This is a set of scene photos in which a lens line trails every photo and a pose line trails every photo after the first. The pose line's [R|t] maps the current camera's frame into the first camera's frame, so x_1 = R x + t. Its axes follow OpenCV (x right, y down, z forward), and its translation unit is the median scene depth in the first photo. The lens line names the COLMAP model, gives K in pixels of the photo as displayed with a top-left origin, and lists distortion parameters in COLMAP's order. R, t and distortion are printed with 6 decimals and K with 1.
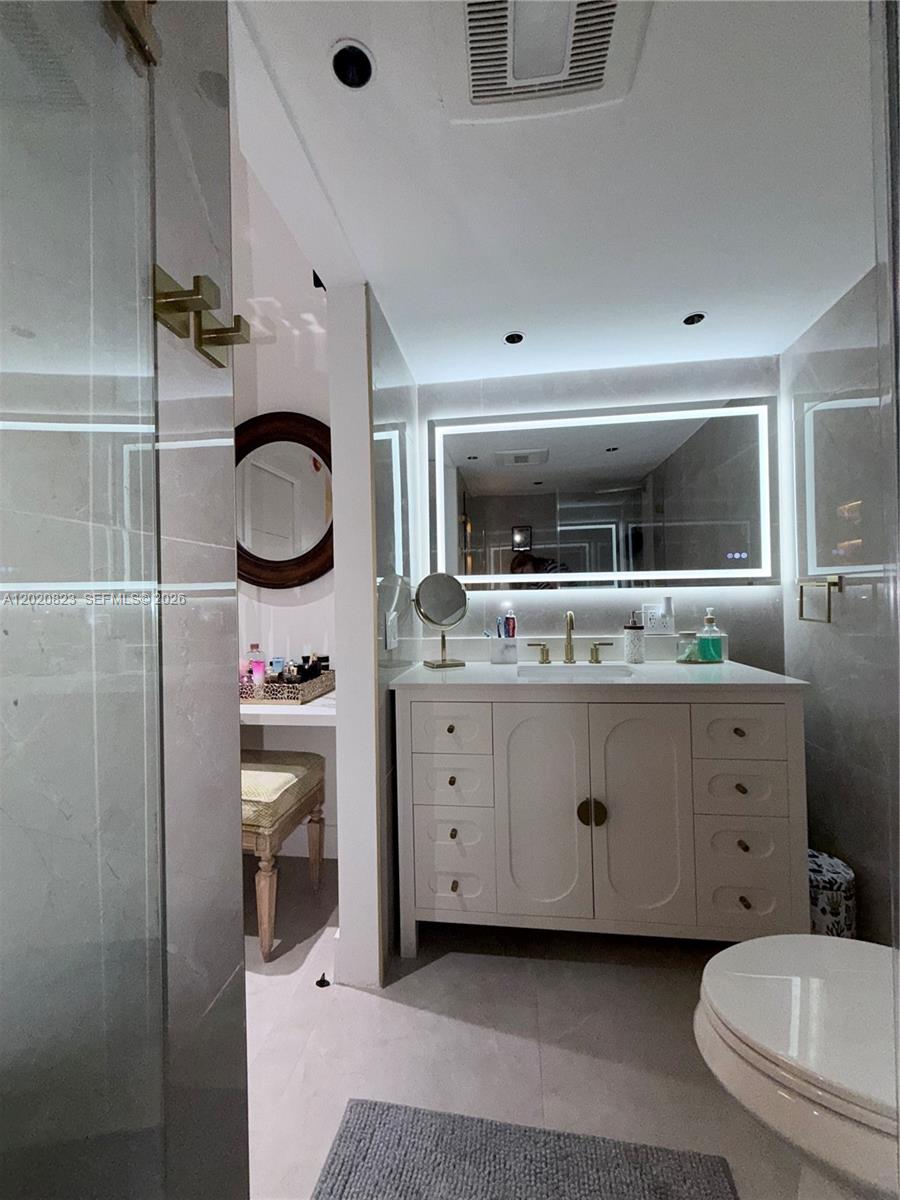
lens RADIAL K [[479.0, 0, 450.5], [0, 479.0, 598.6], [0, 0, 1]] dist [0.000915, 0.000119]
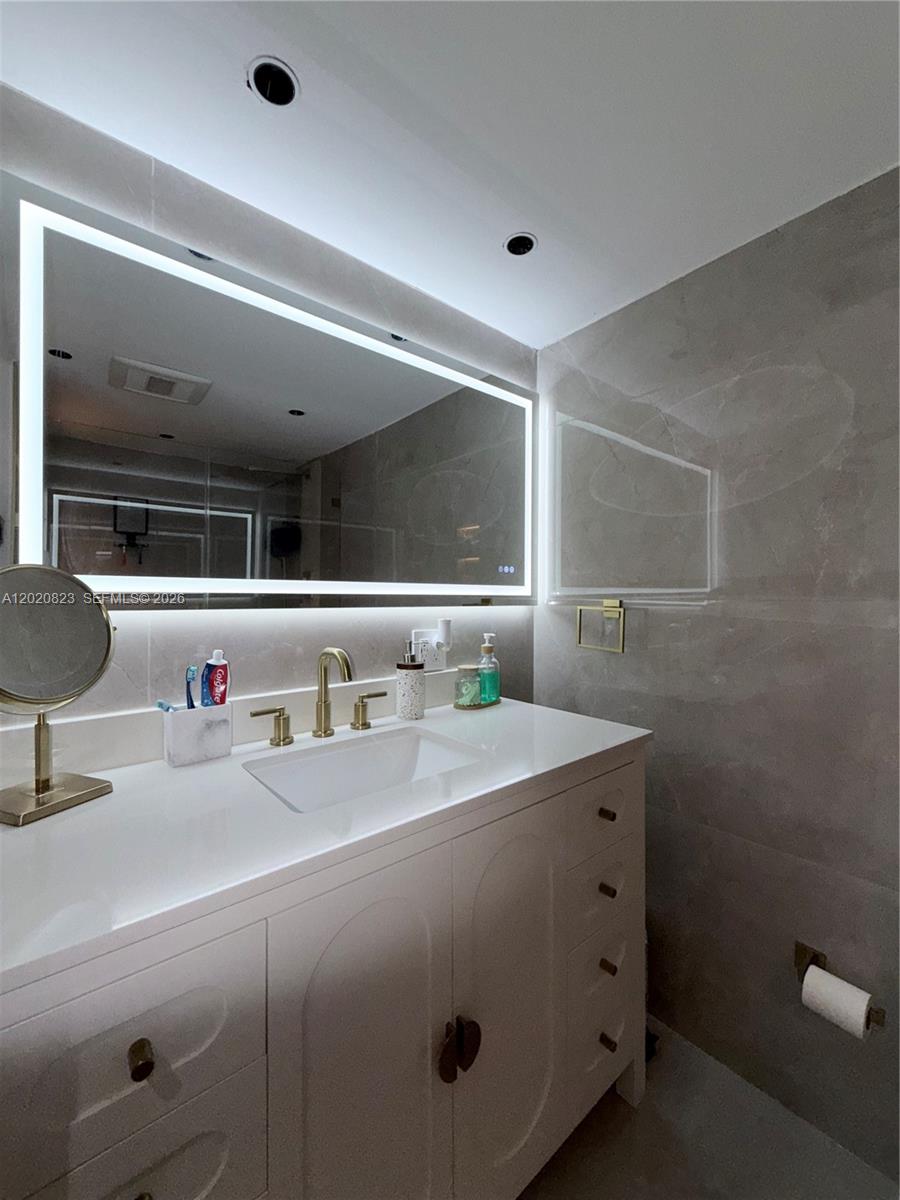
lens RADIAL K [[479.0, 0, 446.5], [0, 479.0, 597.0], [0, 0, 1]] dist [0.000915, 0.000119]
pose [[0.676223, 0.020840, 0.736402, -0.082712], [-0.019853, 0.999752, -0.010063, -0.030540], [-0.736430, -0.007815, 0.676469, 0.502027]]
